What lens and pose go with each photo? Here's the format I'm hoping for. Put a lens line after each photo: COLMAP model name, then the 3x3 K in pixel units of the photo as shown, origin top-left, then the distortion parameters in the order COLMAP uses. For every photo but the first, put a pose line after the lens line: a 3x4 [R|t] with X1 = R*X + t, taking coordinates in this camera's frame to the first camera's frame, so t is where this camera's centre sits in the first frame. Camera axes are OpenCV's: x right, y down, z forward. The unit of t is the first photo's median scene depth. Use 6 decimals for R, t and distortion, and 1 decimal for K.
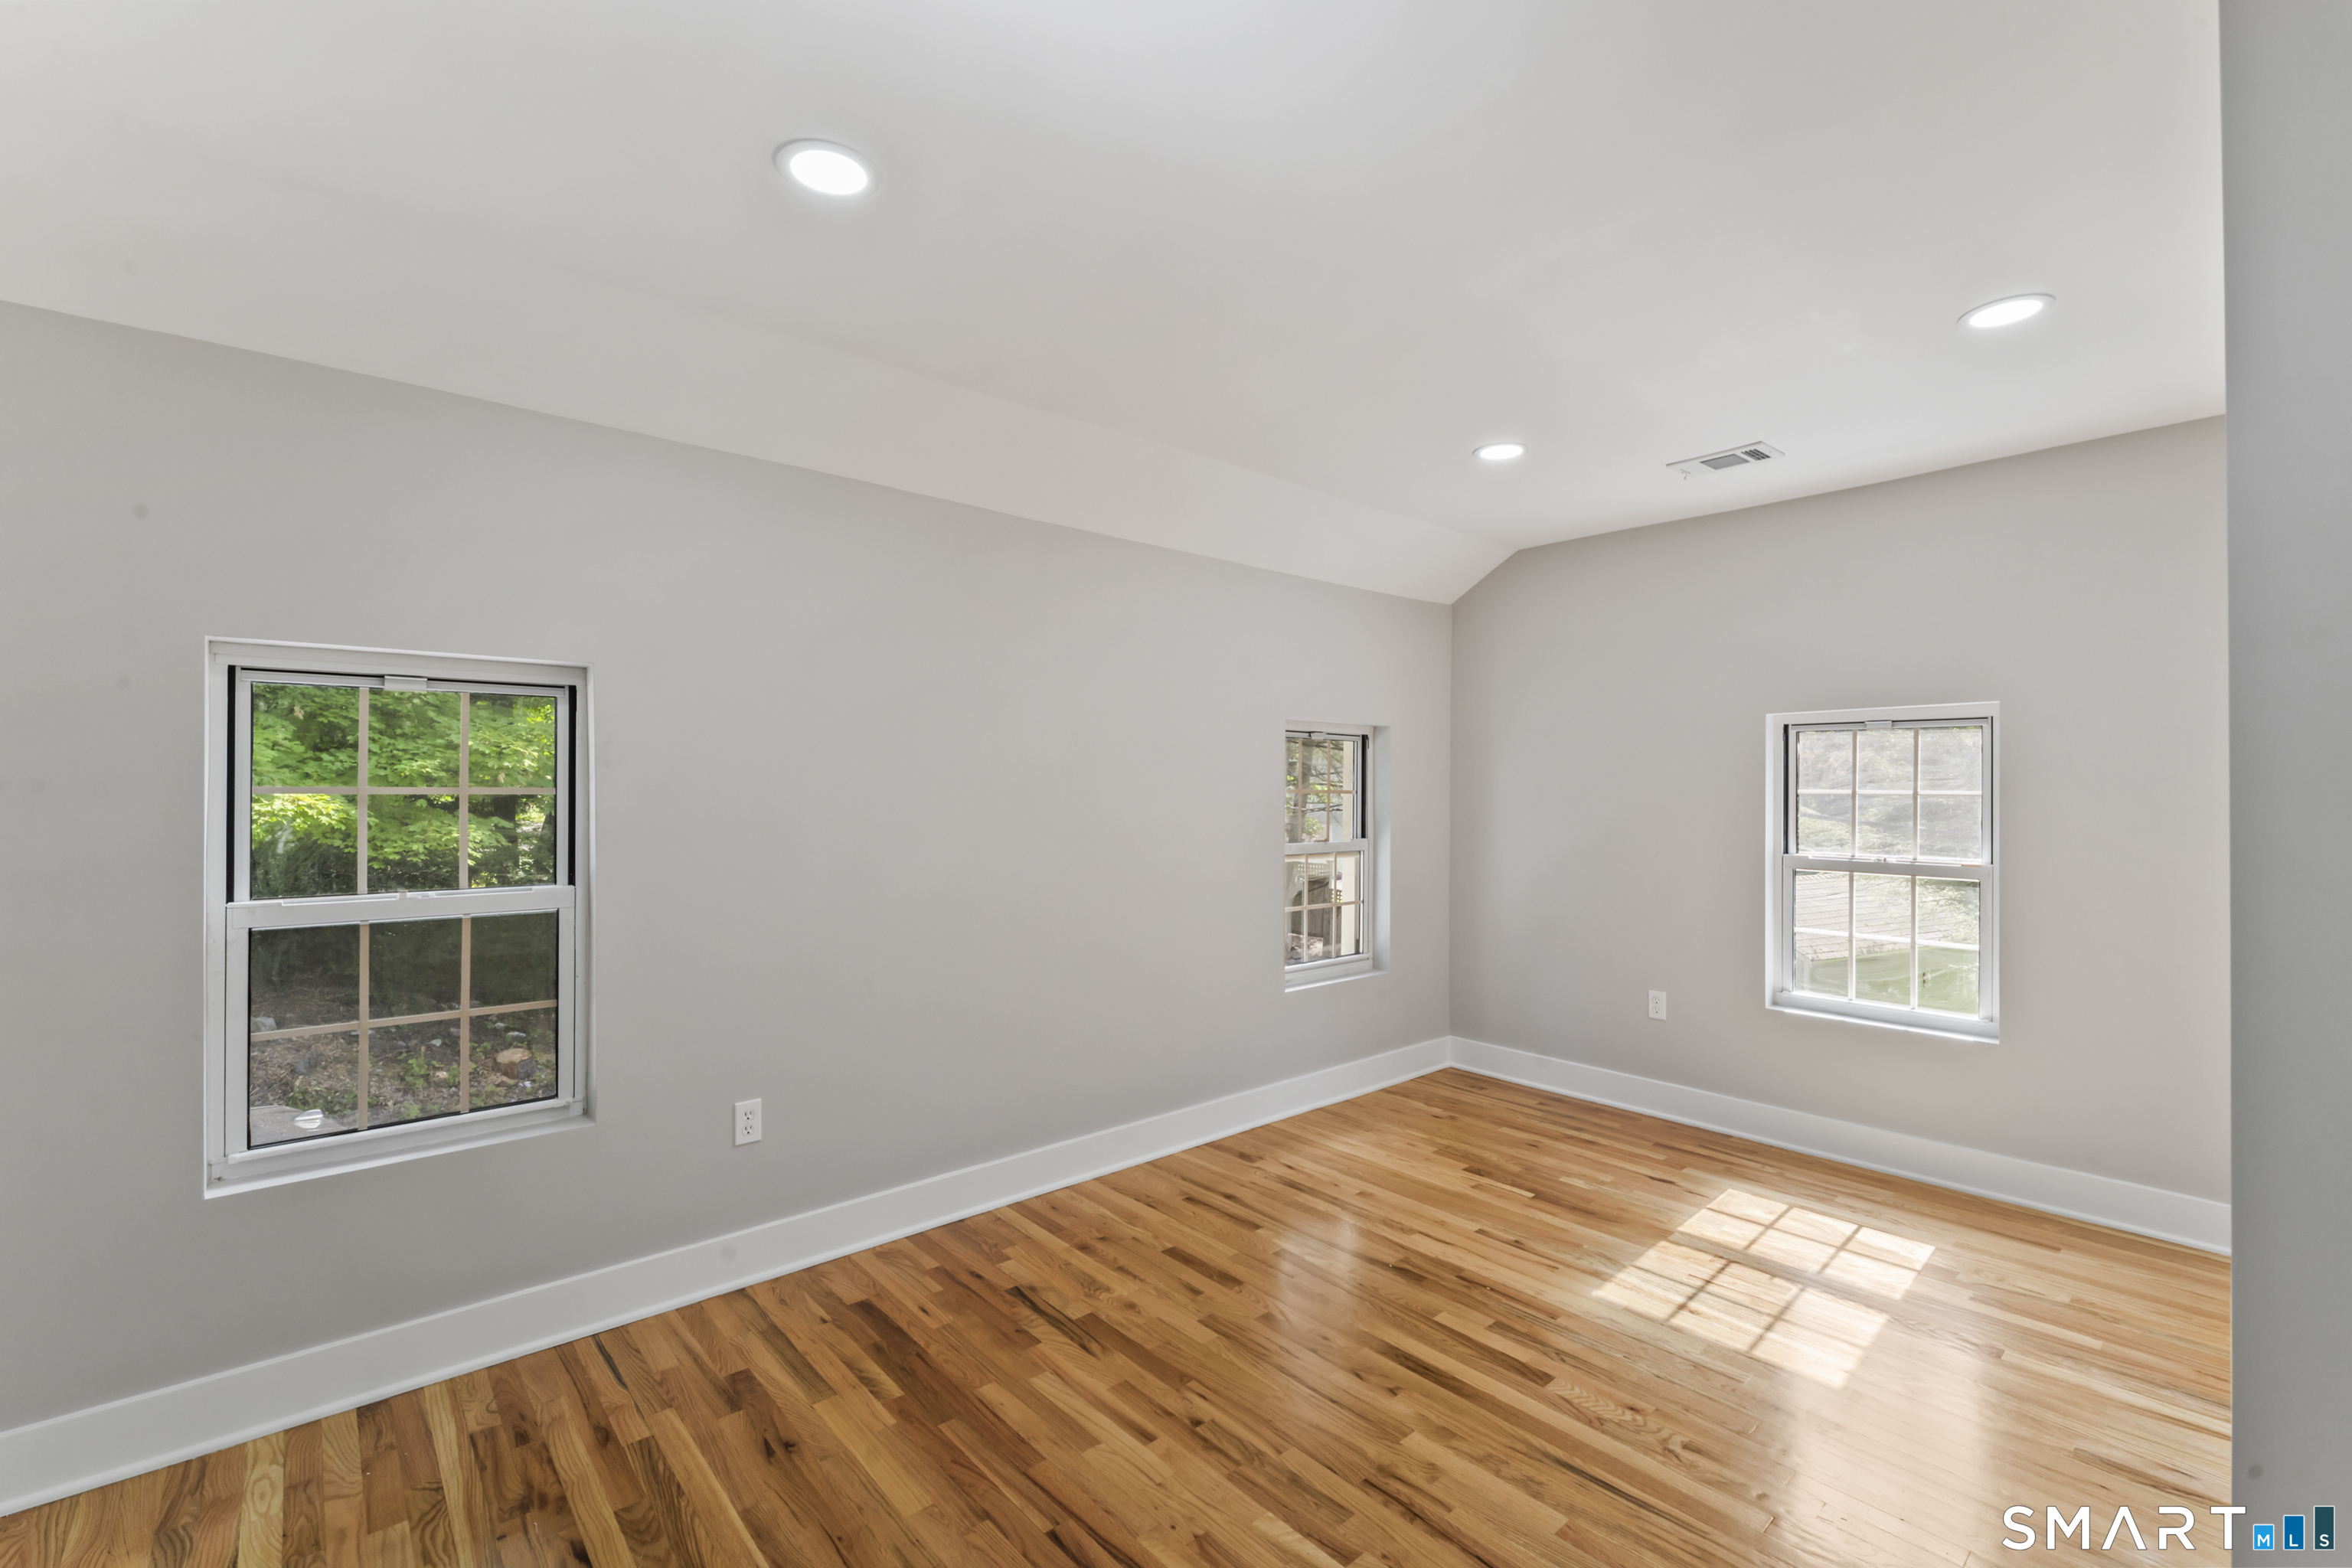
lens RADIAL K [[1048.6, 0, 1197.9], [0, 1048.6, 784.8], [0, 0, 1]] dist [-0.002341, 0.000202]
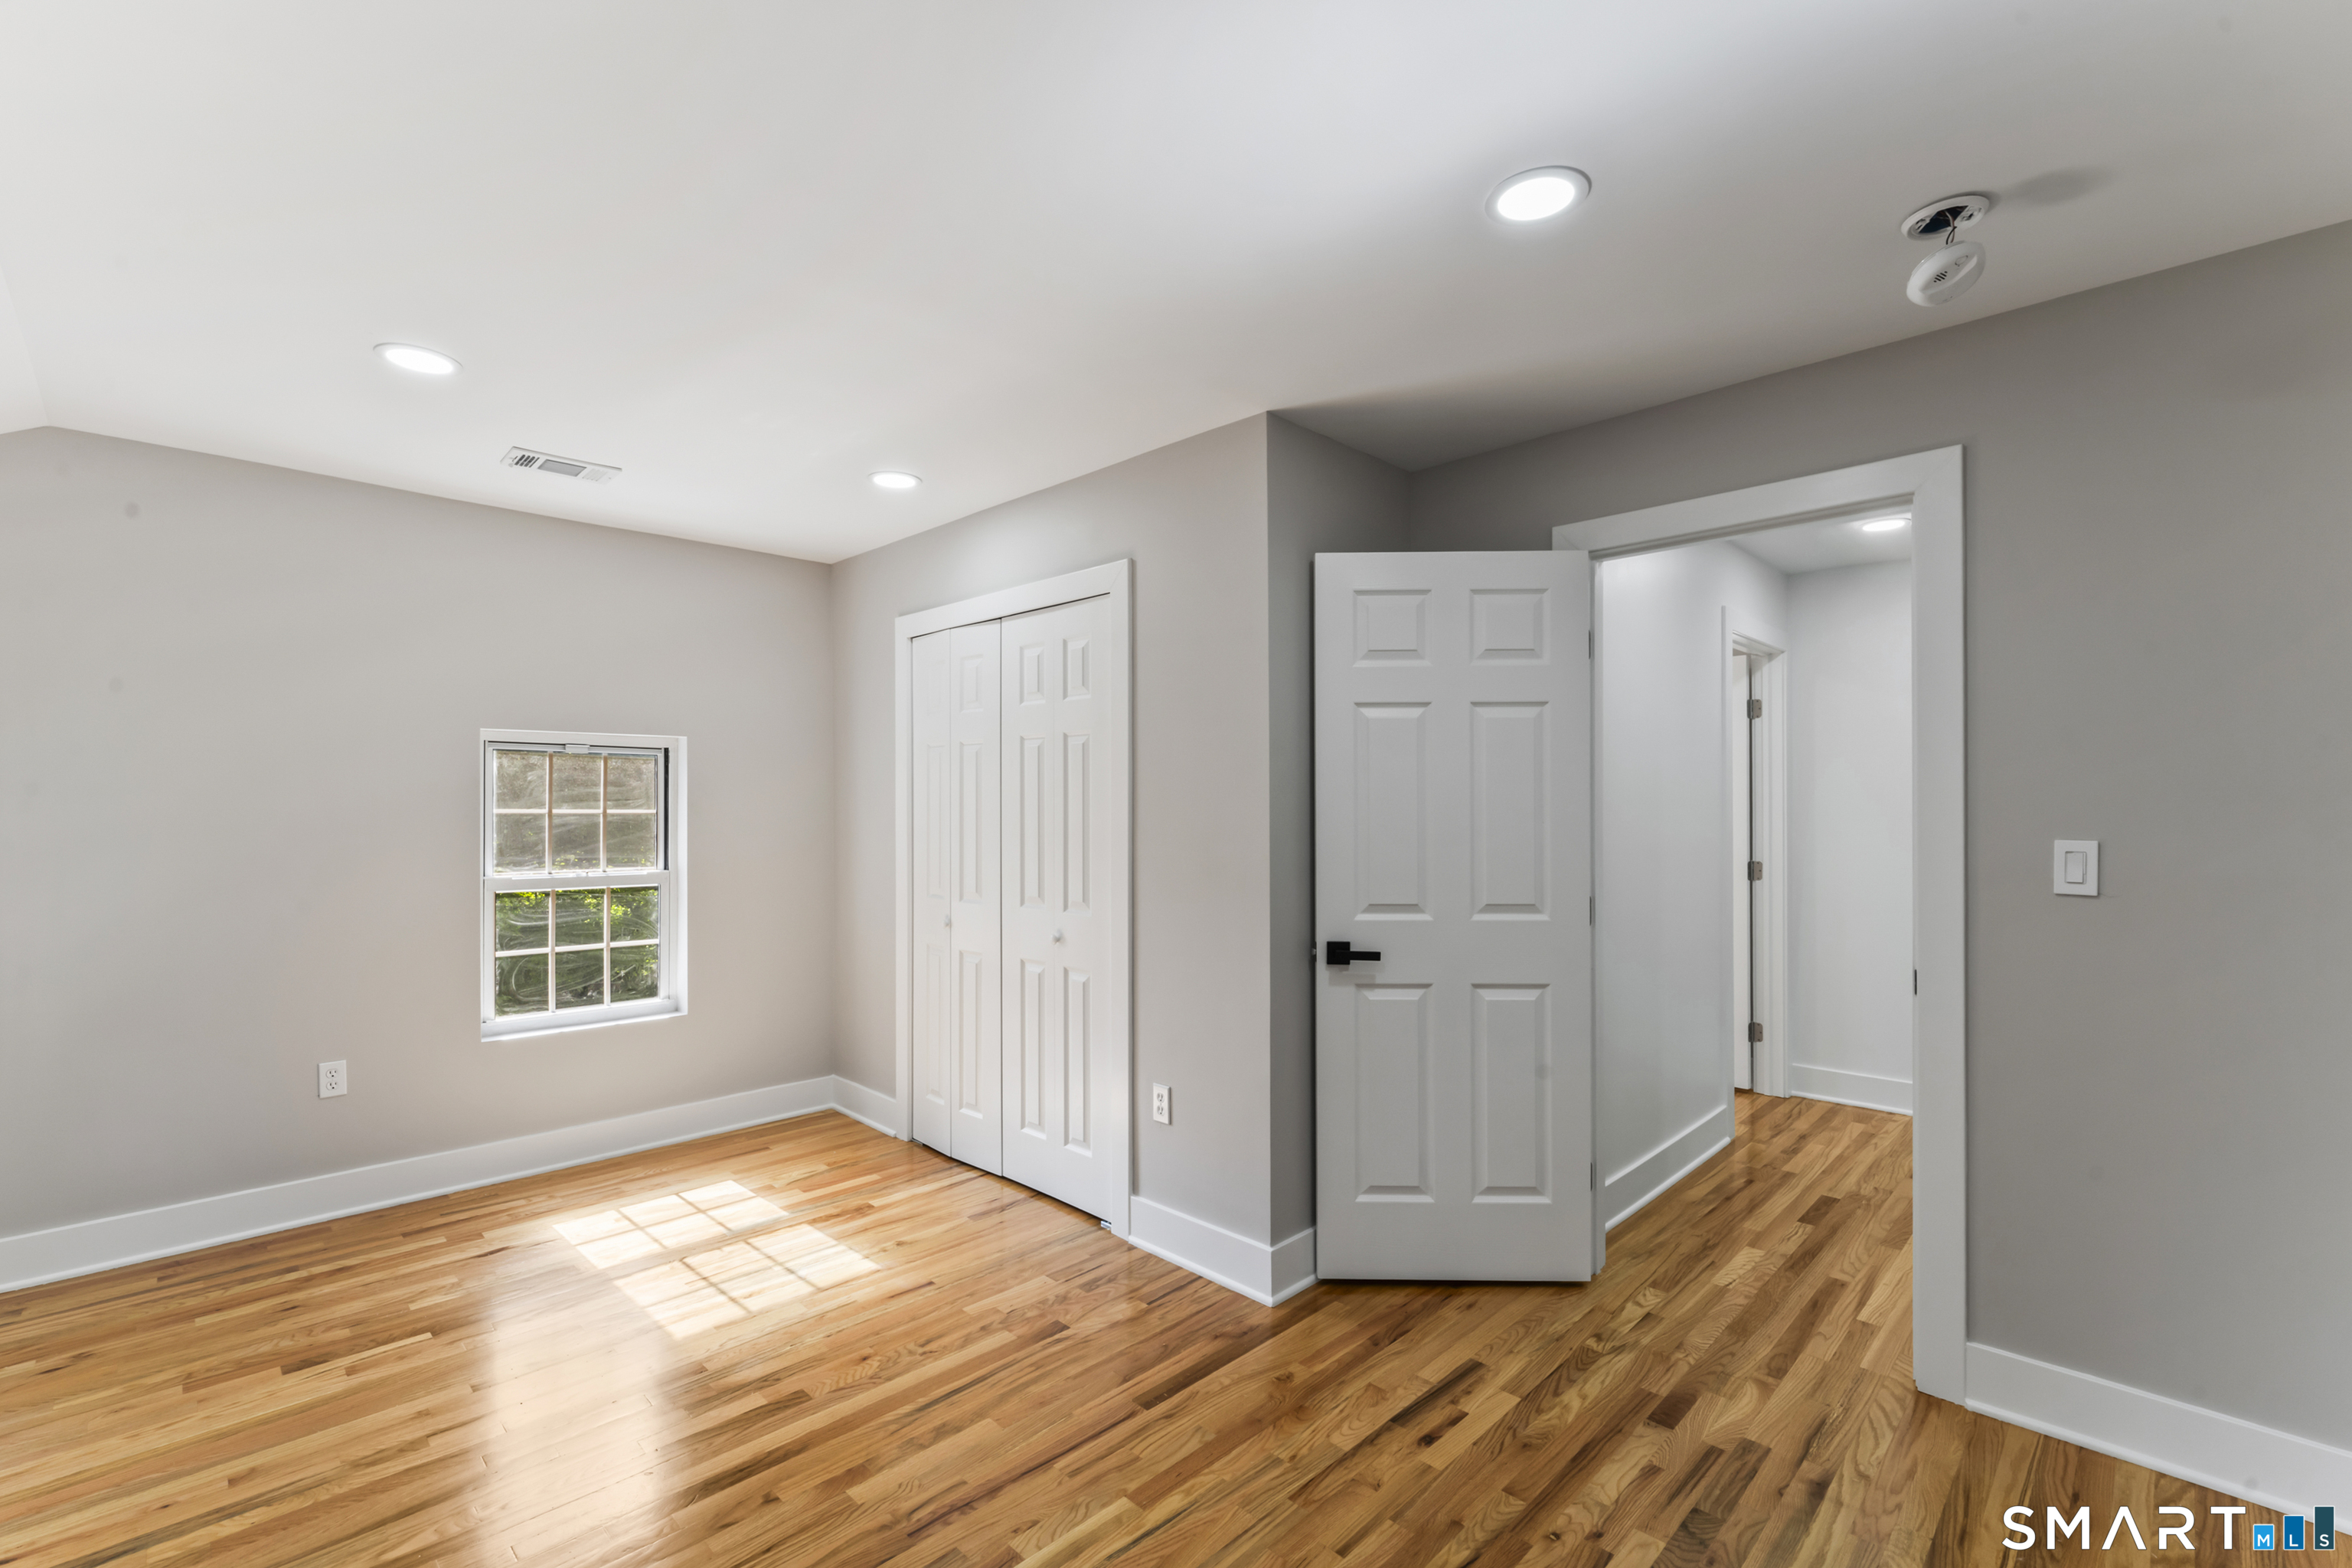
lens RADIAL K [[1048.6, 0, 1166.4], [0, 1048.6, 806.7], [0, 0, 1]] dist [-0.002341, 0.000202]
pose [[-0.092587, -0.000628, 0.995704, -0.483516], [-0.003274, 0.999995, 0.000326, -0.000398], [-0.995699, -0.003230, -0.092589, 0.511529]]
